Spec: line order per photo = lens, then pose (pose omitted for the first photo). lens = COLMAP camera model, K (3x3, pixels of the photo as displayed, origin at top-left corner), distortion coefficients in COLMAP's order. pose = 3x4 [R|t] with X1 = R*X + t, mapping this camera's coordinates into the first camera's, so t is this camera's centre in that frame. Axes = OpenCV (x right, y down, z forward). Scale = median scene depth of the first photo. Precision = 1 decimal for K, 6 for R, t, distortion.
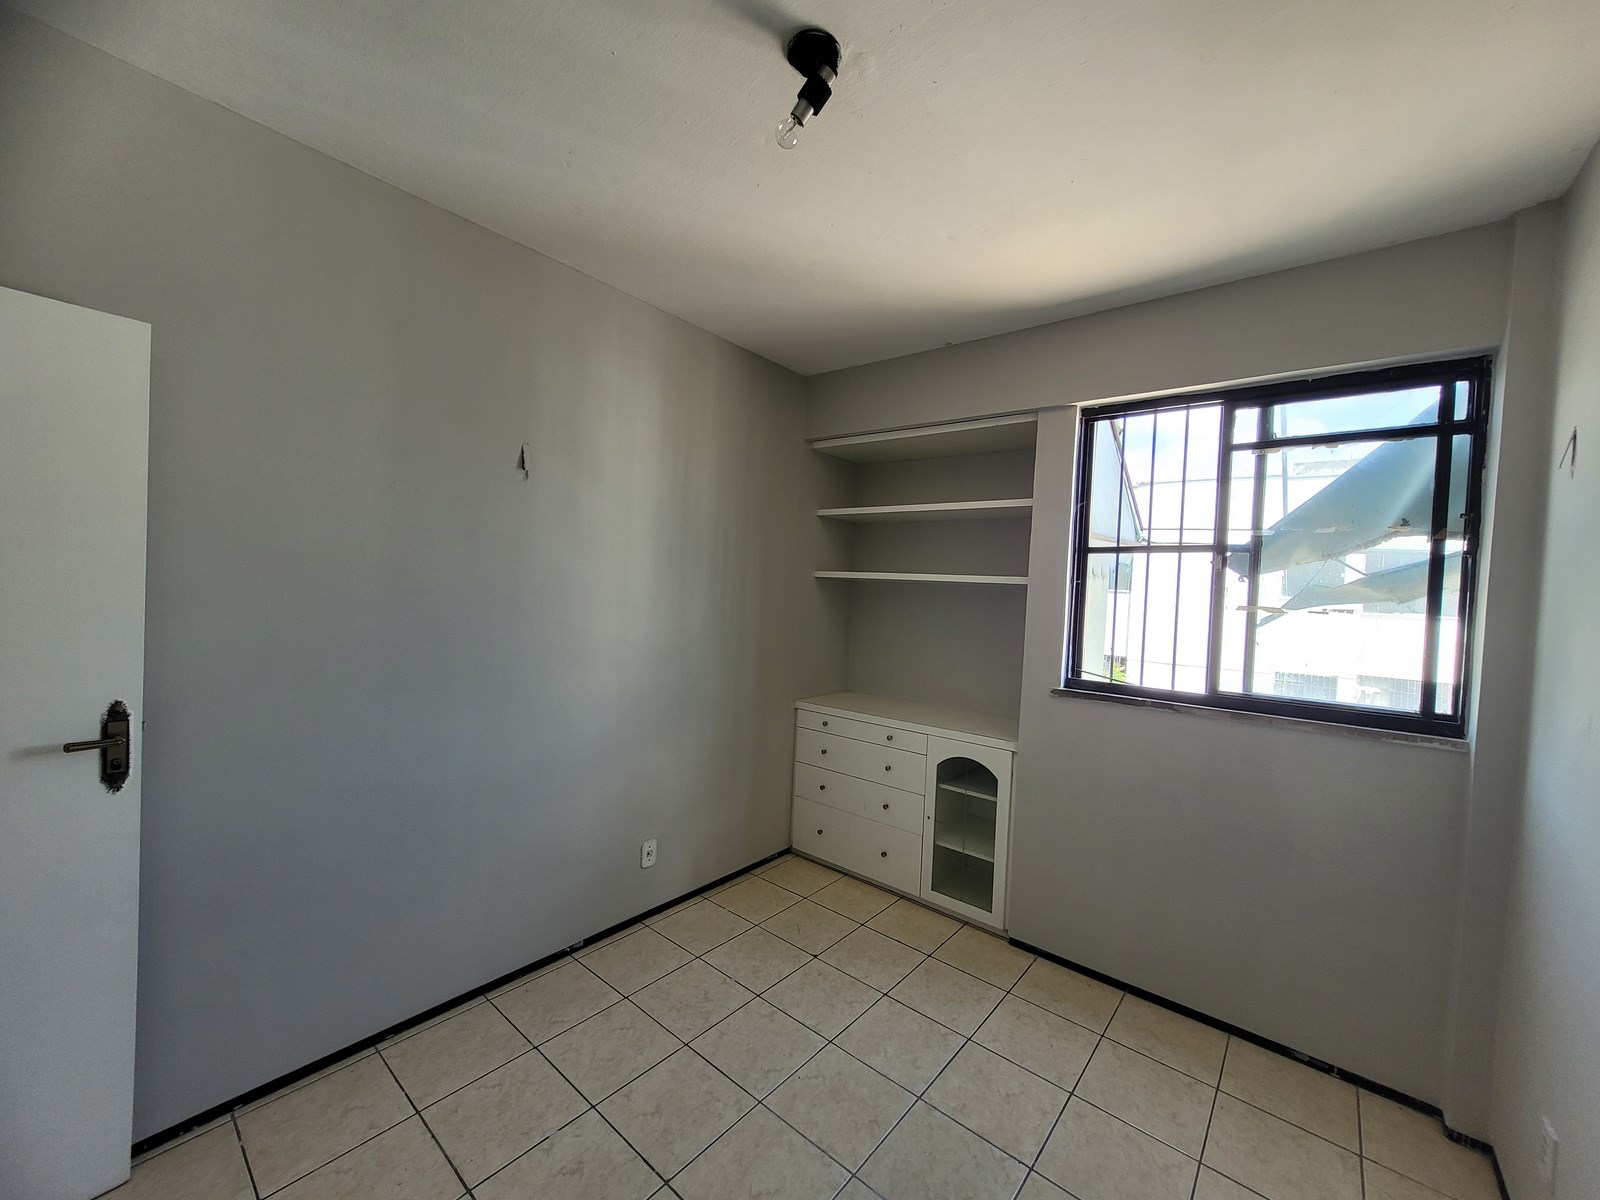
lens RADIAL K [[632.1, 0, 805.0], [0, 632.1, 600.8], [0, 0, 1]] dist [0.010191, -0.000125]
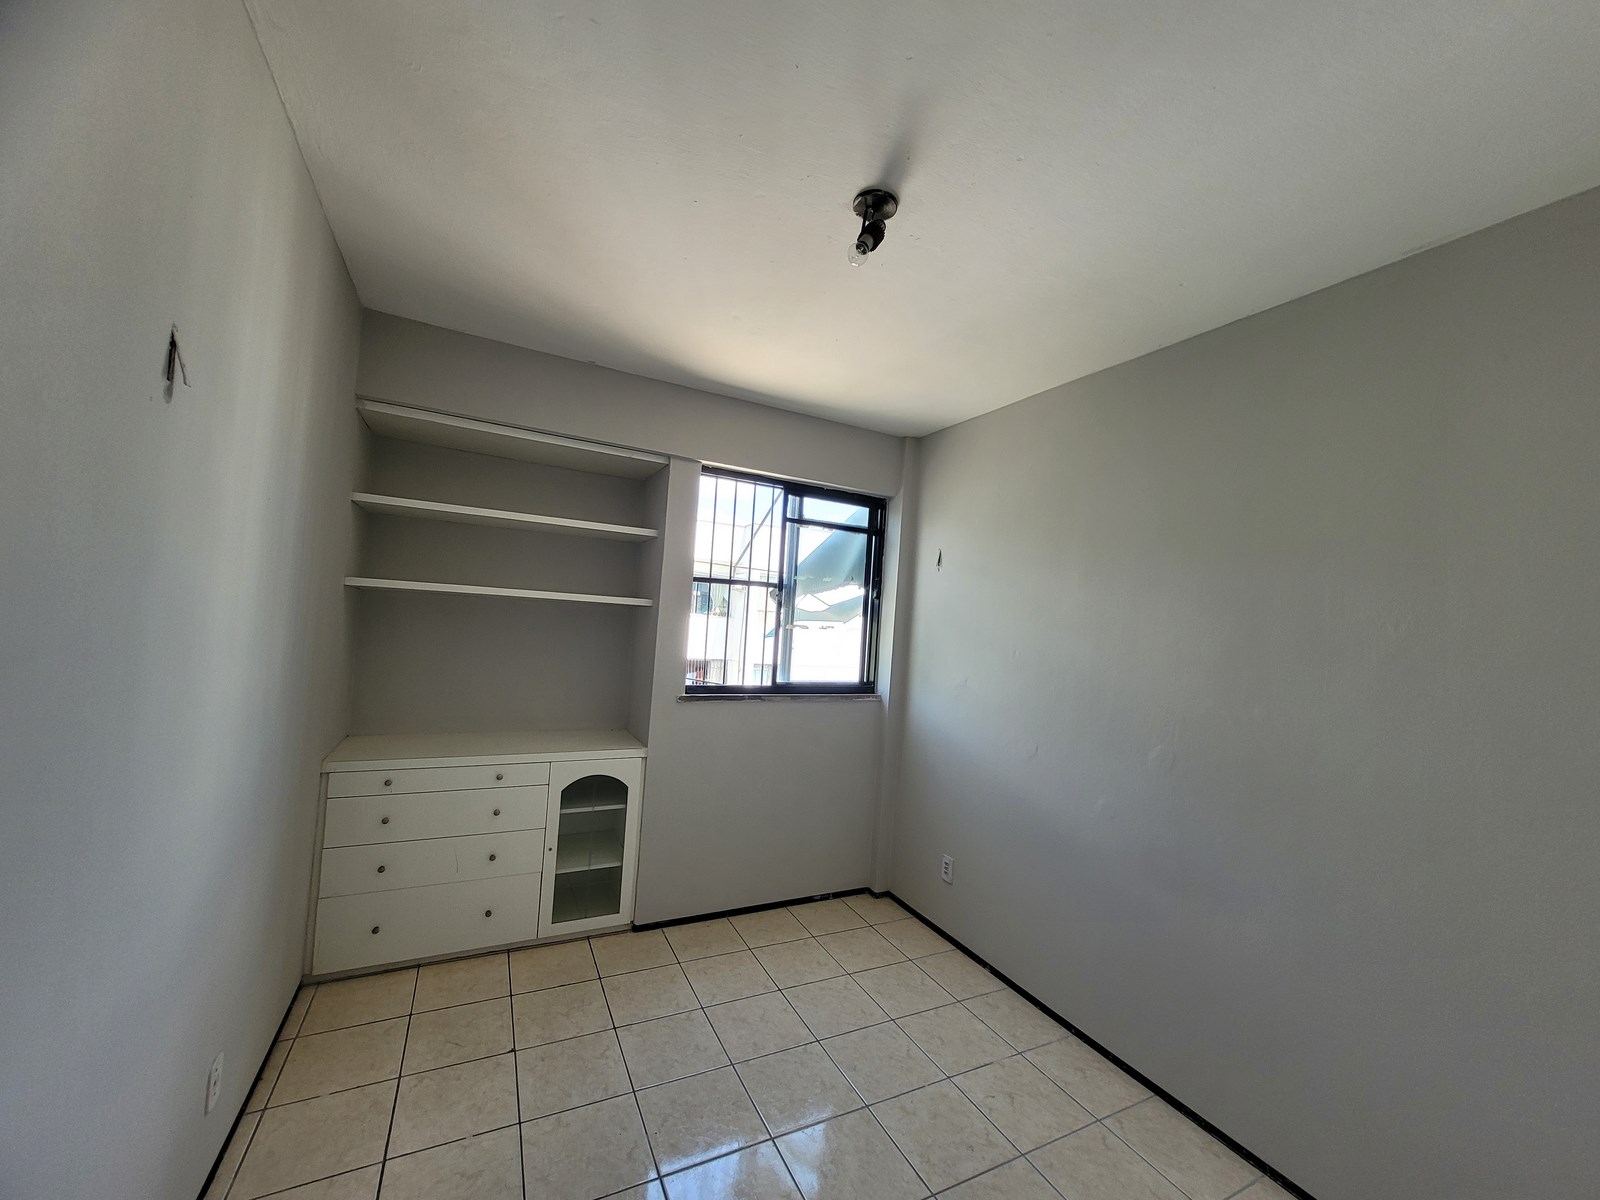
lens RADIAL K [[626.4, 0, 804.7], [0, 626.4, 603.9], [0, 0, 1]] dist [0.000580, 0.000096]
pose [[0.393167, 0.008091, 0.919432, -0.591754], [-0.022167, 0.999754, 0.000682, -0.038367], [-0.919200, -0.020649, 0.393250, 0.328436]]
